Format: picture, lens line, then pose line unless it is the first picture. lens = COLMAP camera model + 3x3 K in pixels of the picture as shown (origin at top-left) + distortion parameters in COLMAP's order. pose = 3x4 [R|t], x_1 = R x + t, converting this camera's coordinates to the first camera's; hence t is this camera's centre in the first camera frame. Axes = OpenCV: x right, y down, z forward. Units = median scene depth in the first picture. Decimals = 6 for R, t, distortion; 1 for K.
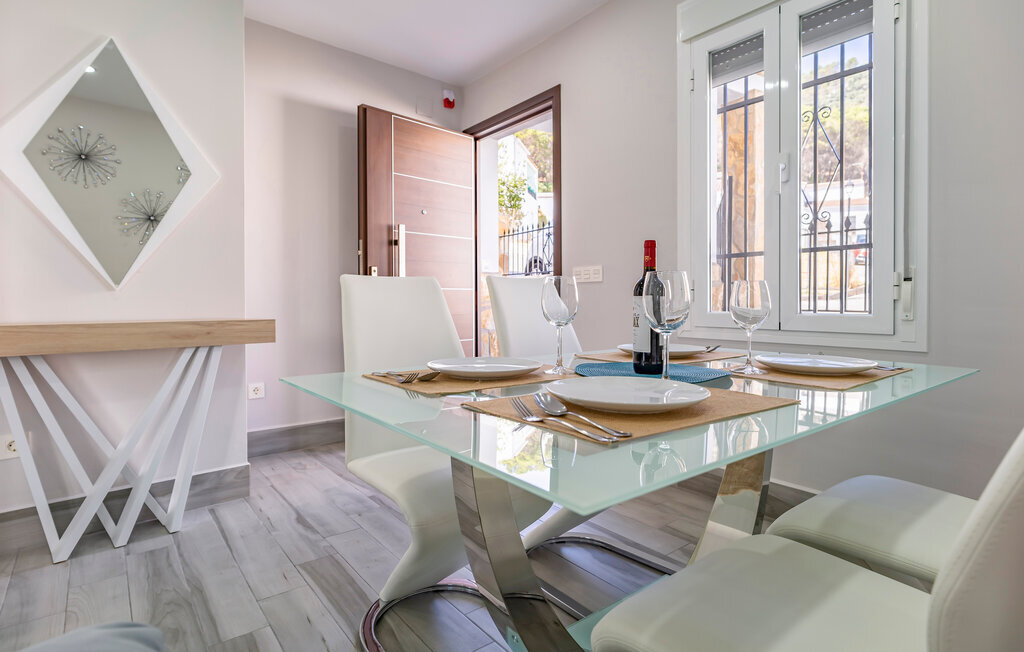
lens RADIAL K [[523.7, 0, 516.5], [0, 523.7, 307.4], [0, 0, 1]] dist [-0.016990, 0.000915]
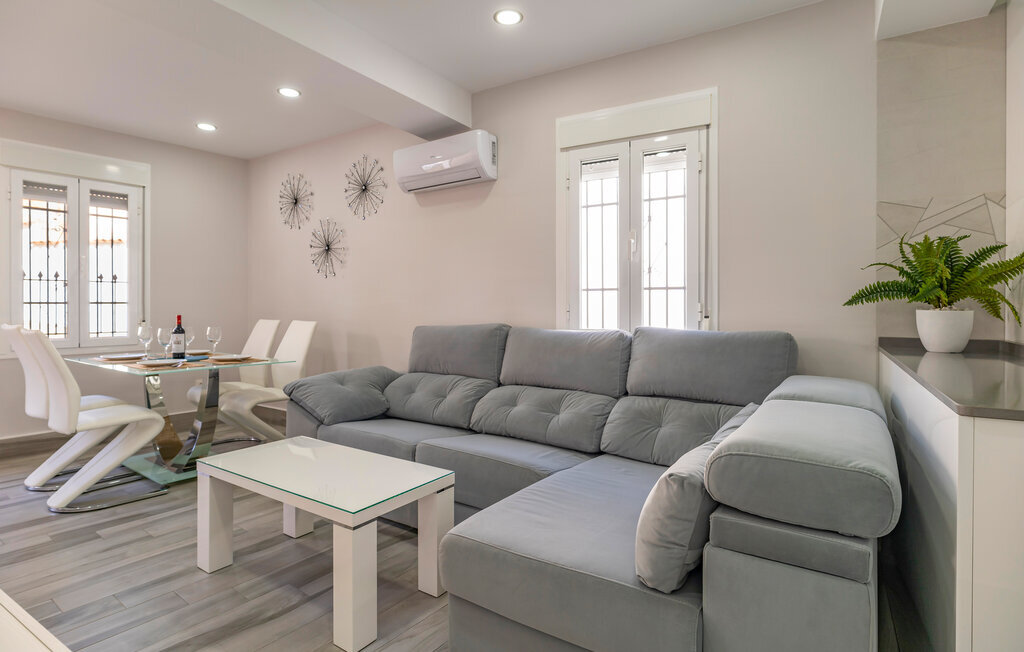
lens RADIAL K [[523.7, 0, 516.5], [0, 523.7, 307.4], [0, 0, 1]] dist [-0.016990, 0.000915]
pose [[-0.251074, -0.003381, 0.967962, -2.286403], [0.014142, 0.999874, 0.007161, -0.120300], [-0.967865, 0.015487, -0.250995, -0.103121]]
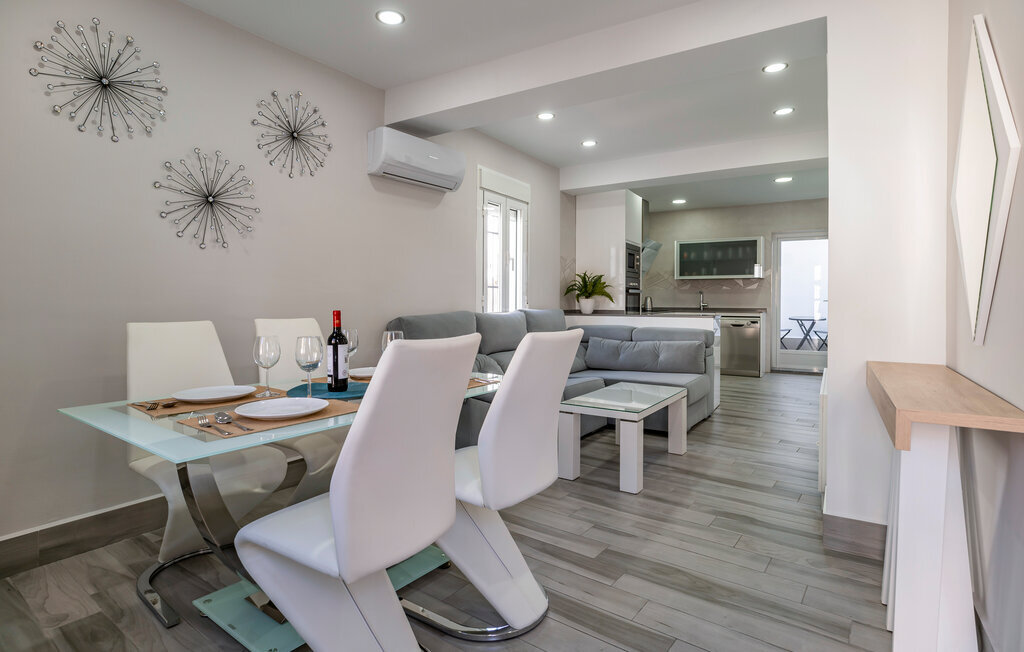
lens RADIAL K [[523.7, 0, 516.5], [0, 523.7, 307.4], [0, 0, 1]] dist [-0.016990, 0.000915]
pose [[-0.968668, 0.006043, -0.248287, 0.082447], [-0.000436, 0.999661, 0.026035, -0.130378], [0.248360, 0.025327, -0.968337, 1.994319]]
